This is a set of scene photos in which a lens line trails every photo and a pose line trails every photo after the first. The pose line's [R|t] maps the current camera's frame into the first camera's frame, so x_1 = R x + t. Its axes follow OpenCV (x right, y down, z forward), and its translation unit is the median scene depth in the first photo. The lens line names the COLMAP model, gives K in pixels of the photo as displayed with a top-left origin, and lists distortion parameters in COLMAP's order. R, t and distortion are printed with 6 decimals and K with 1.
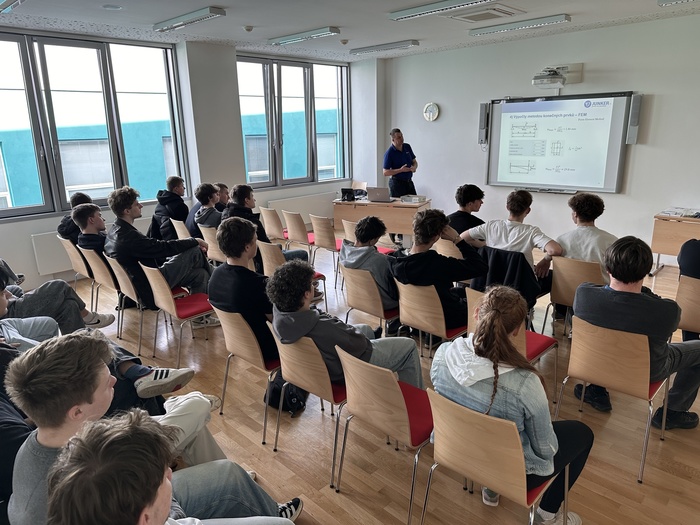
lens RADIAL K [[484.9, 0, 349.4], [0, 484.9, 261.0], [0, 0, 1]] dist [0.024119, -0.032579]
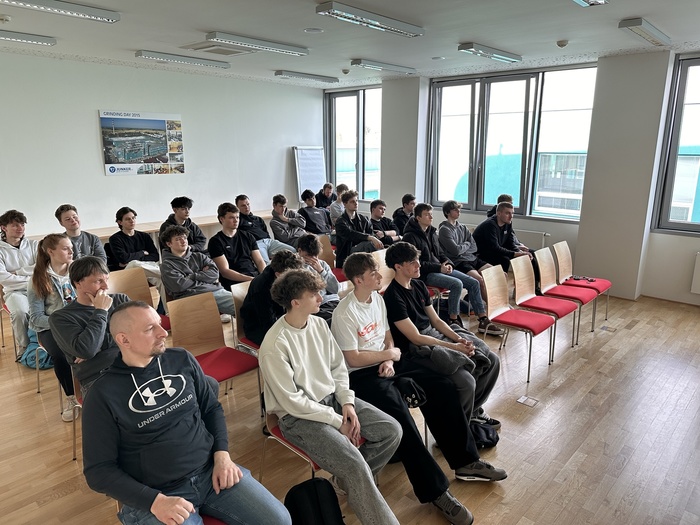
lens RADIAL K [[484.9, 0, 349.6], [0, 484.9, 263.1], [0, 0, 1]] dist [0.024119, -0.032579]
pose [[-0.016358, 0.245208, -0.969333, 1.159515], [-0.262484, 0.934407, 0.240802, -0.315630], [0.964798, 0.258374, 0.049078, 1.052799]]
